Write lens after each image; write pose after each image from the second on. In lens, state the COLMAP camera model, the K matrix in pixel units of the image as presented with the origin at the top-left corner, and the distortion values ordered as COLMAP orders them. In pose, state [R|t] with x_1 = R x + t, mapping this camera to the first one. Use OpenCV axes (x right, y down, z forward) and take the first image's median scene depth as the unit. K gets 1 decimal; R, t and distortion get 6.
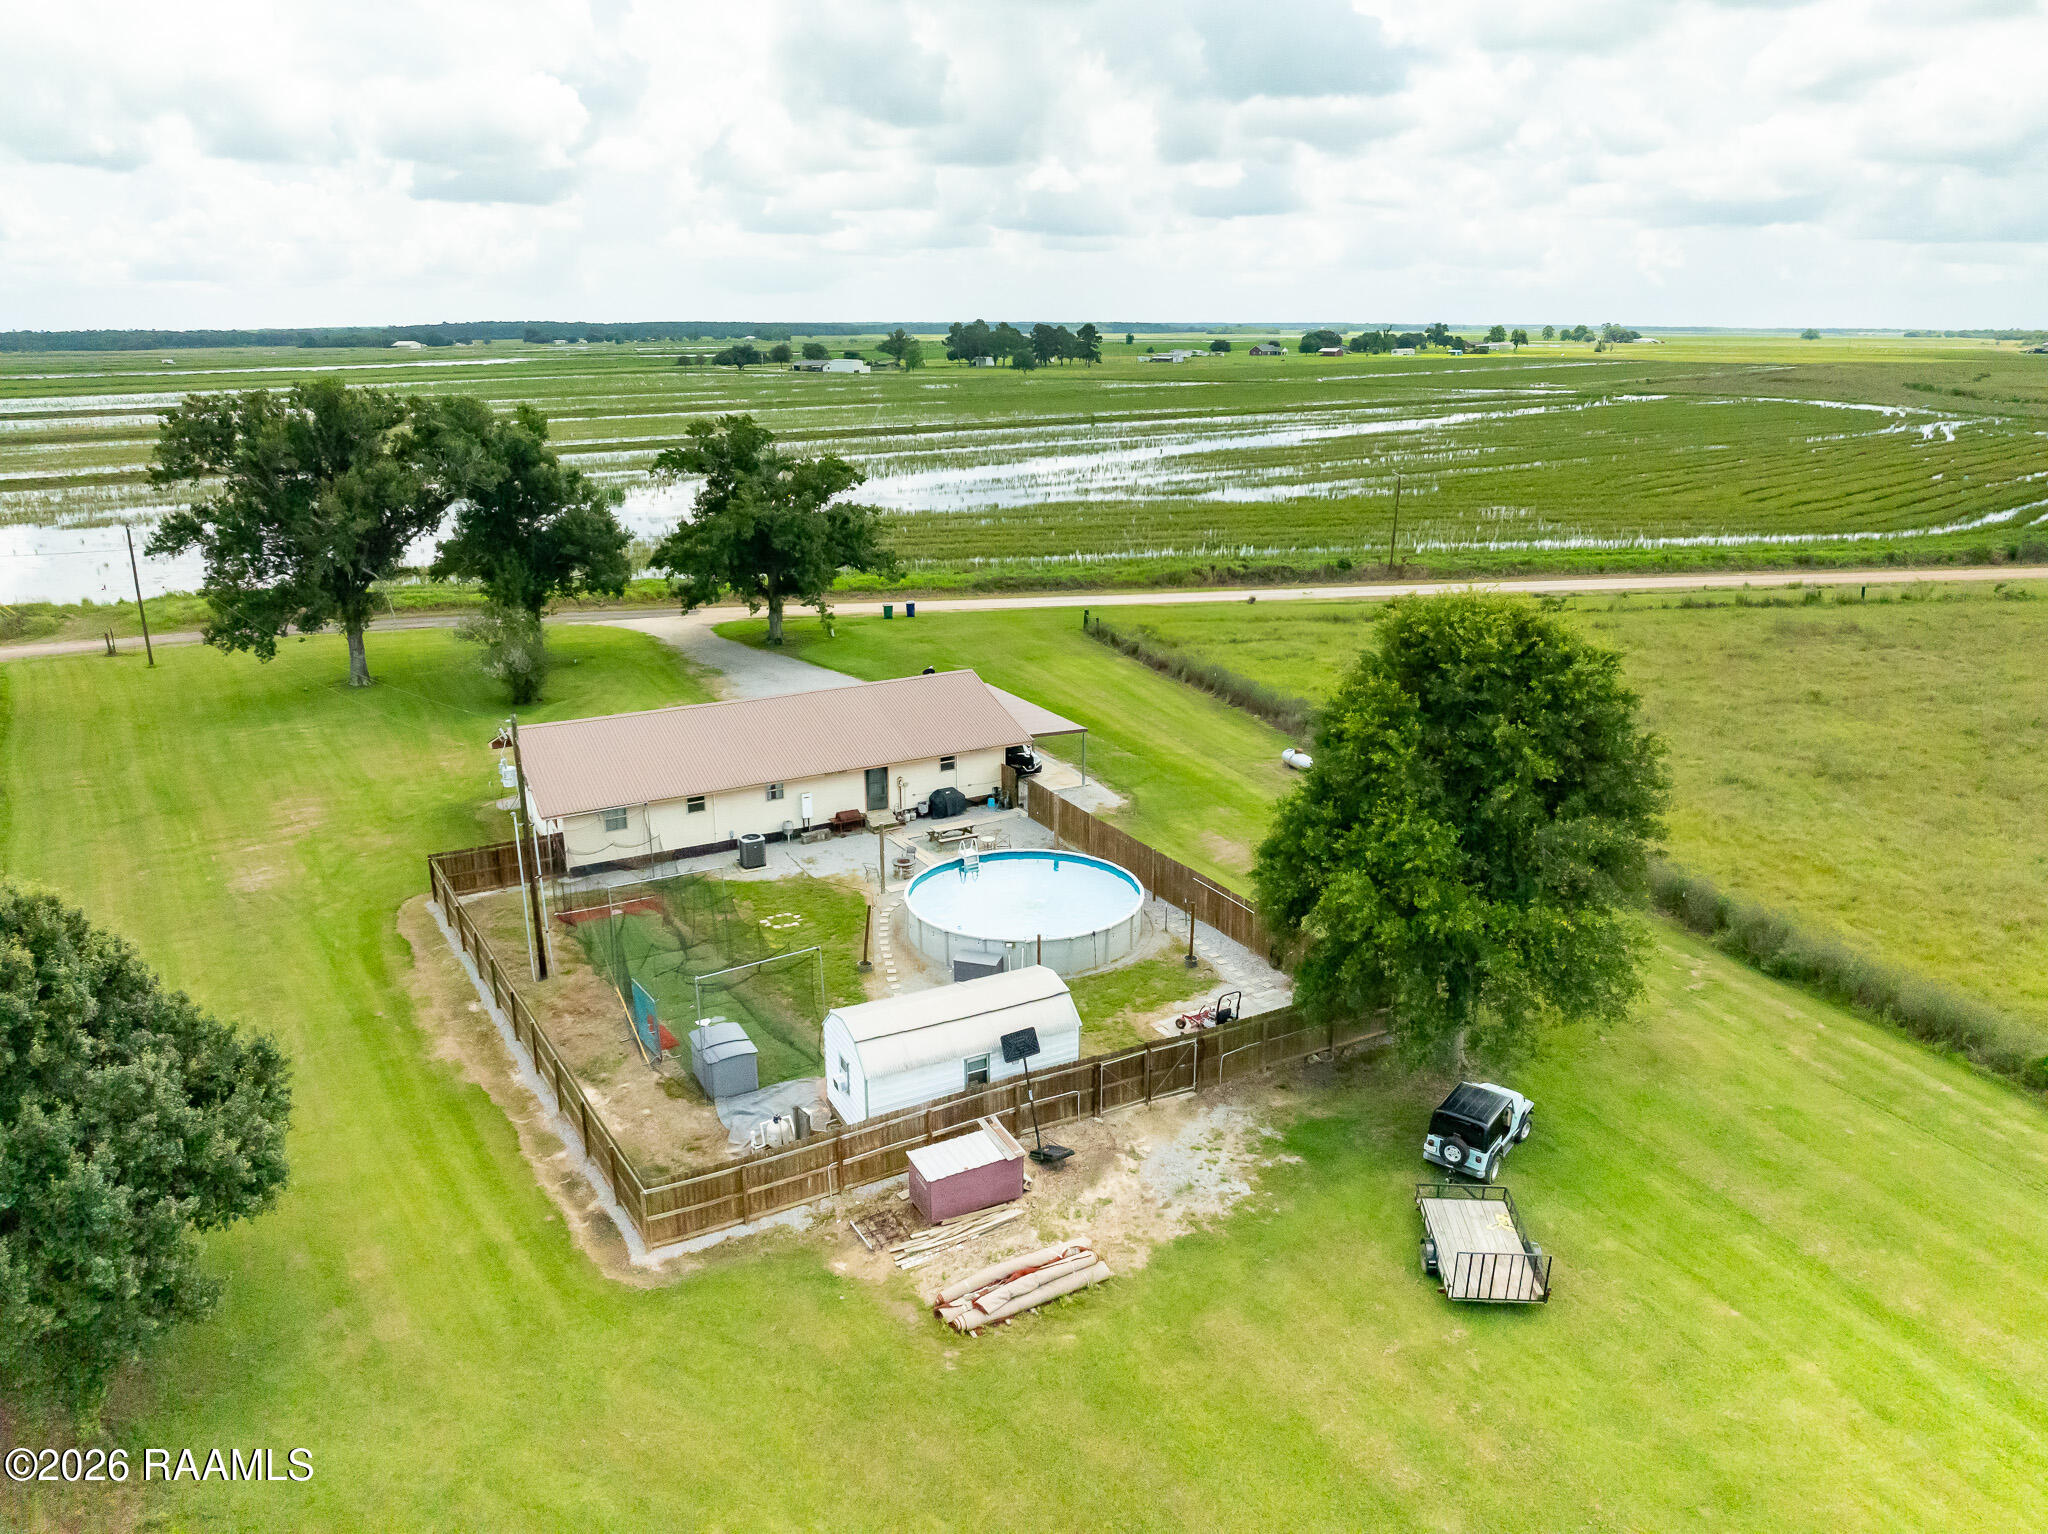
lens RADIAL K [[1475.4, 0, 1057.7], [0, 1475.4, 762.2], [0, 0, 1]] dist [-0.043235, -0.004750]
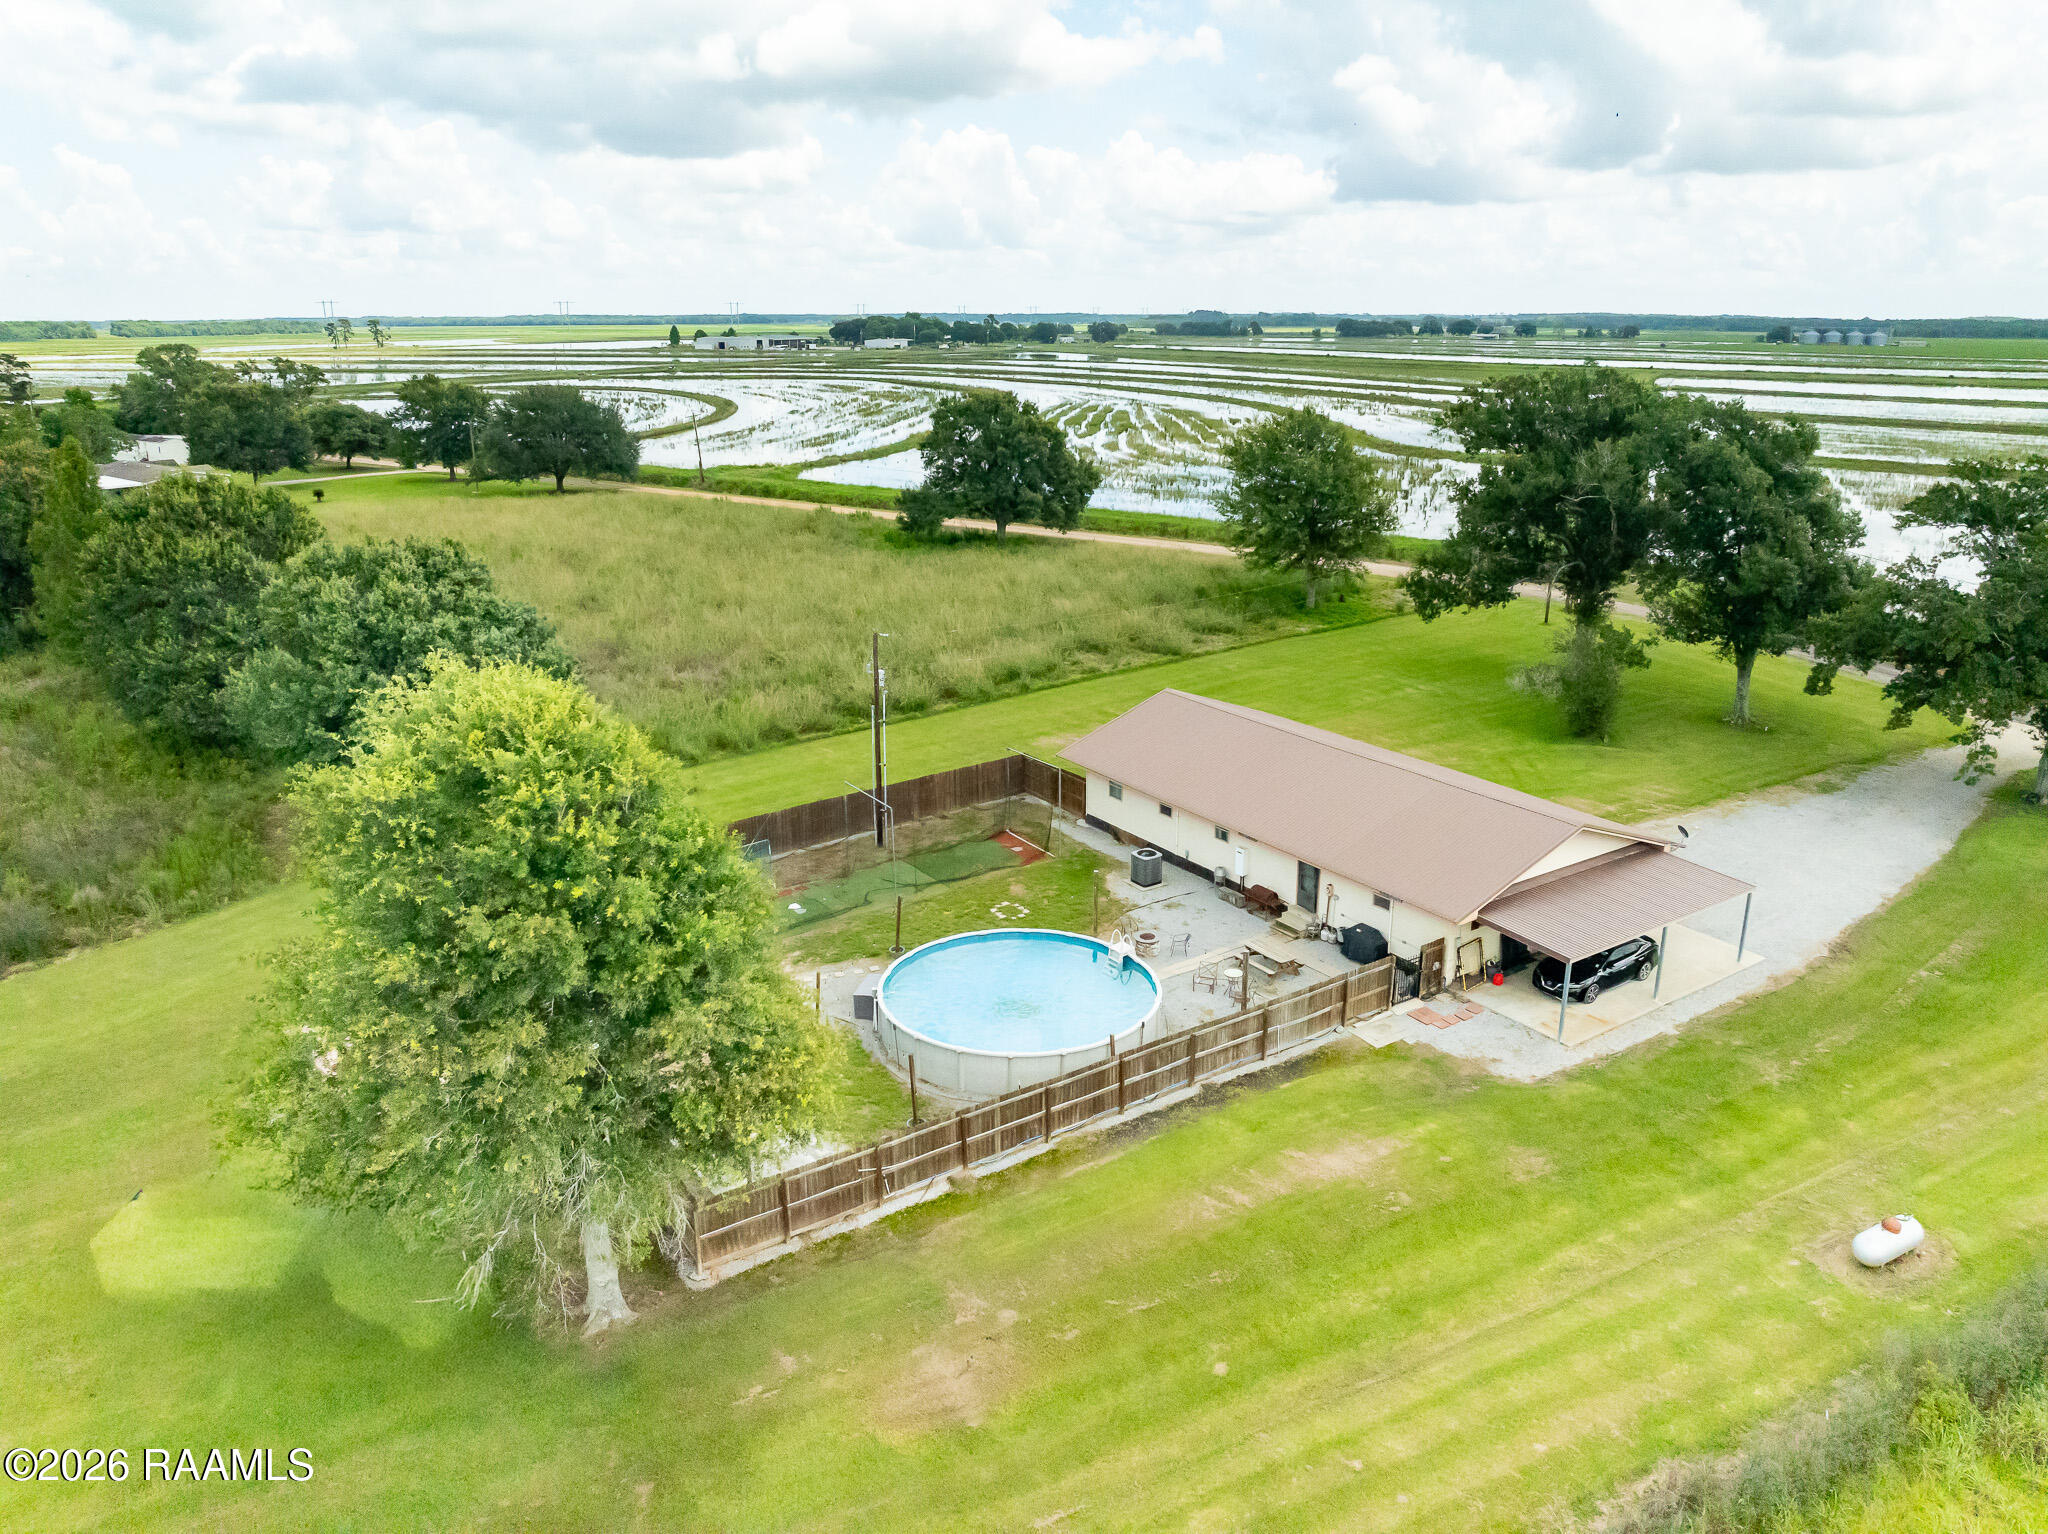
lens RADIAL K [[1475.4, 0, 1057.7], [0, 1475.4, 762.2], [0, 0, 1]] dist [-0.043235, -0.004750]
pose [[0.078885, 0.293191, -0.952794, 0.624496], [-0.291617, 0.920751, 0.259187, -0.215189], [0.953277, 0.257405, 0.158133, 0.709025]]
